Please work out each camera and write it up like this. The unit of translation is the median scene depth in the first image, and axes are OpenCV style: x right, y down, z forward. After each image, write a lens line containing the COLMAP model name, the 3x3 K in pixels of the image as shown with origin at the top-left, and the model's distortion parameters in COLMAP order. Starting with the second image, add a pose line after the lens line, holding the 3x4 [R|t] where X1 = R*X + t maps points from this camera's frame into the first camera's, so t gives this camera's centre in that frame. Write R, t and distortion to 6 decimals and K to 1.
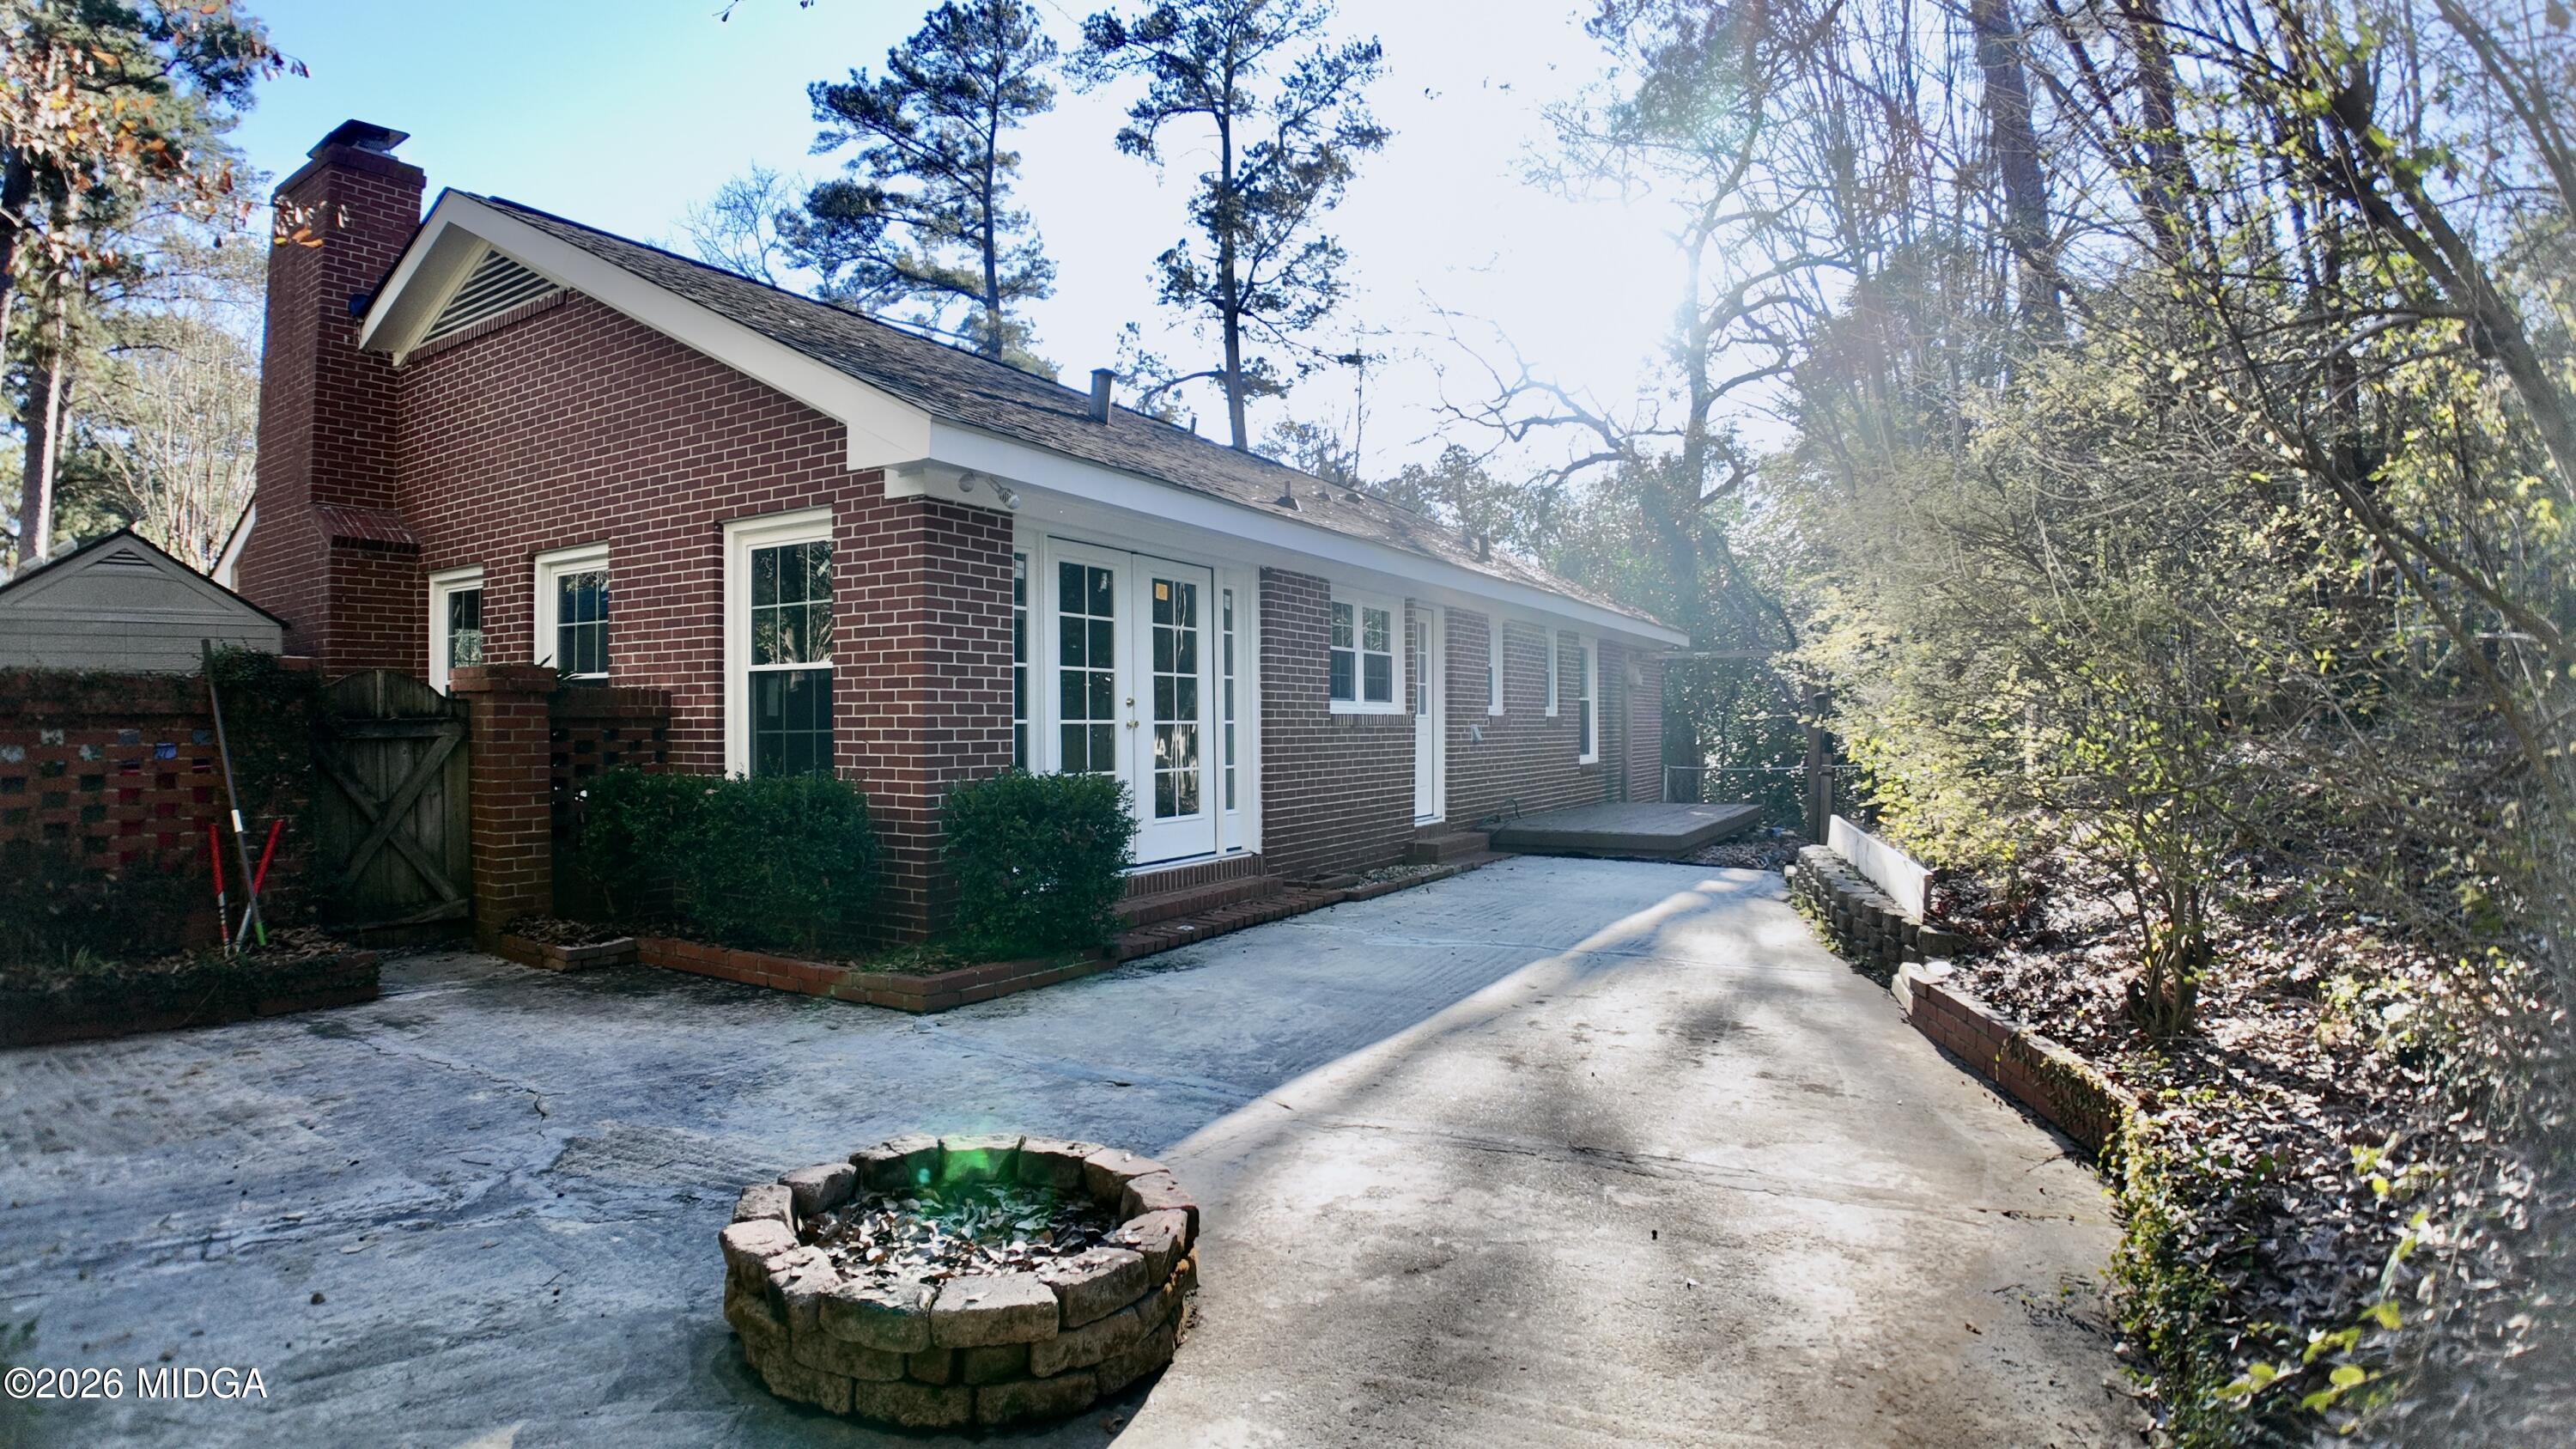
lens RADIAL K [[1567.8, 0, 1288.0], [0, 1567.8, 724.5], [0, 0, 1]] dist [-0.201949, 0.039872]
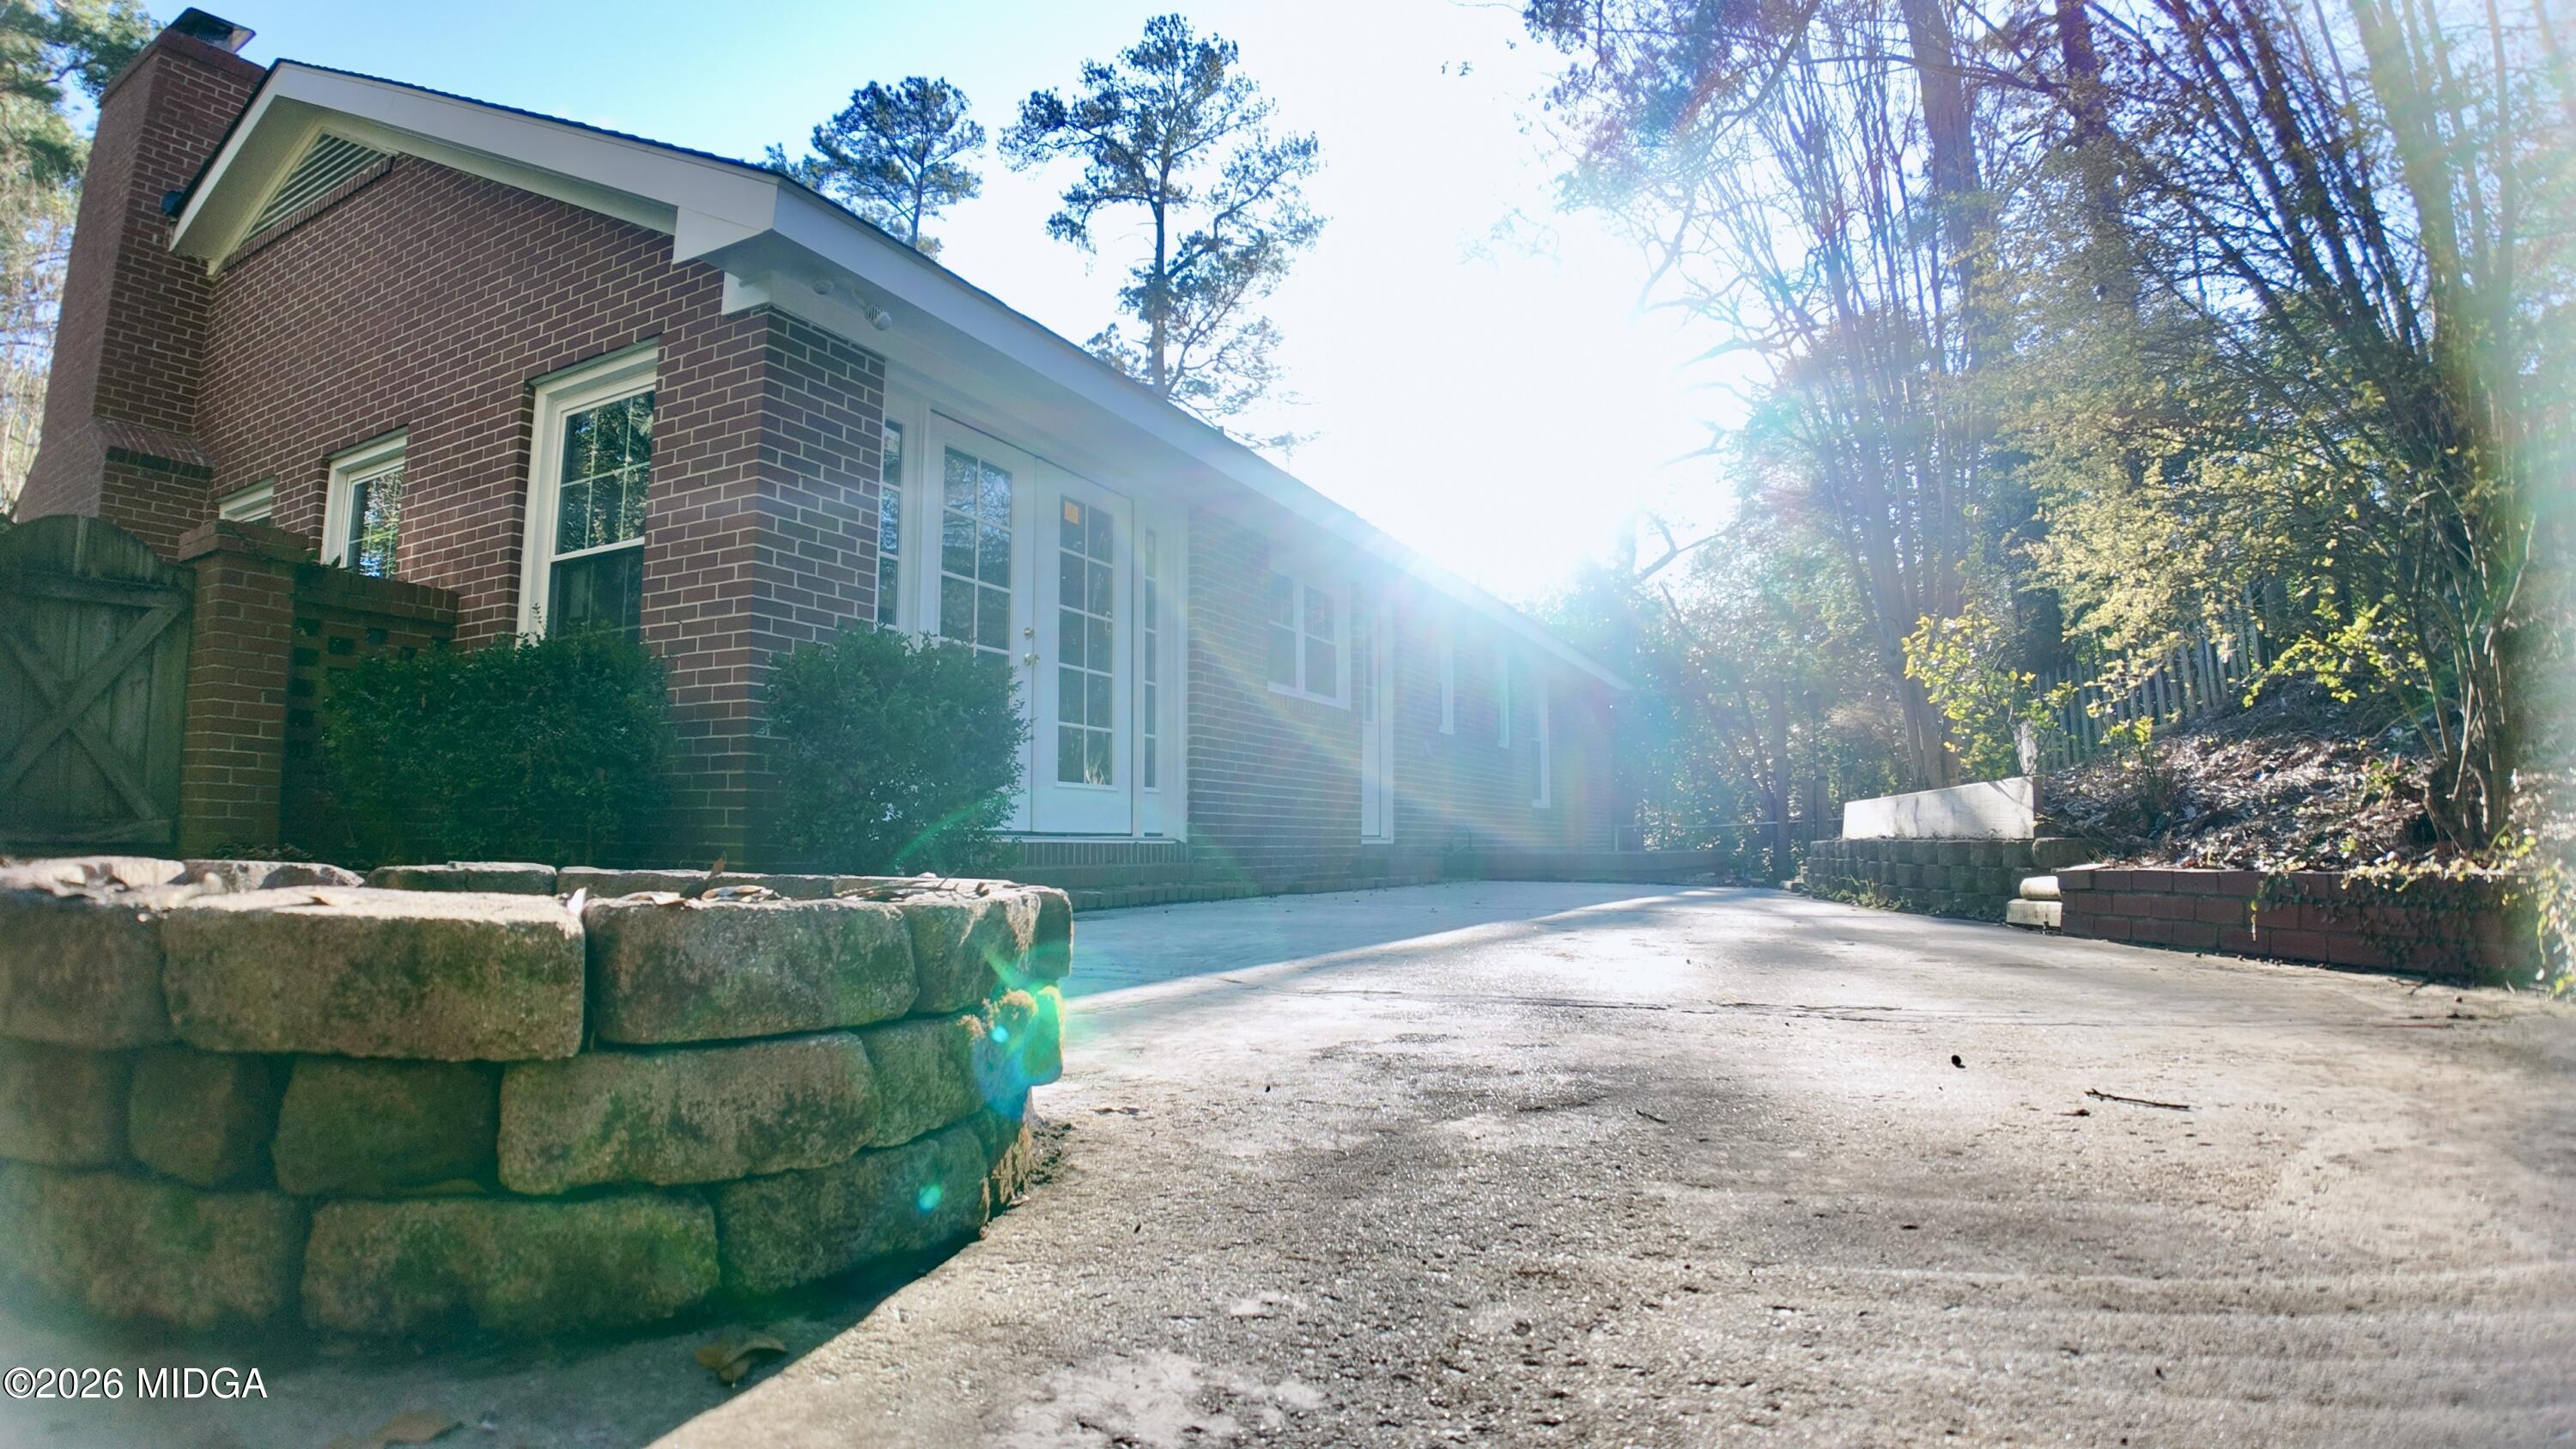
lens RADIAL K [[1567.8, 0, 1288.0], [0, 1567.8, 724.5], [0, 0, 1]] dist [-0.201949, 0.039872]
pose [[0.998491, 0.020899, 0.050793, -0.006645], [-0.016131, 0.995580, -0.092524, 0.099365], [-0.052502, 0.091565, 0.994414, 0.186875]]
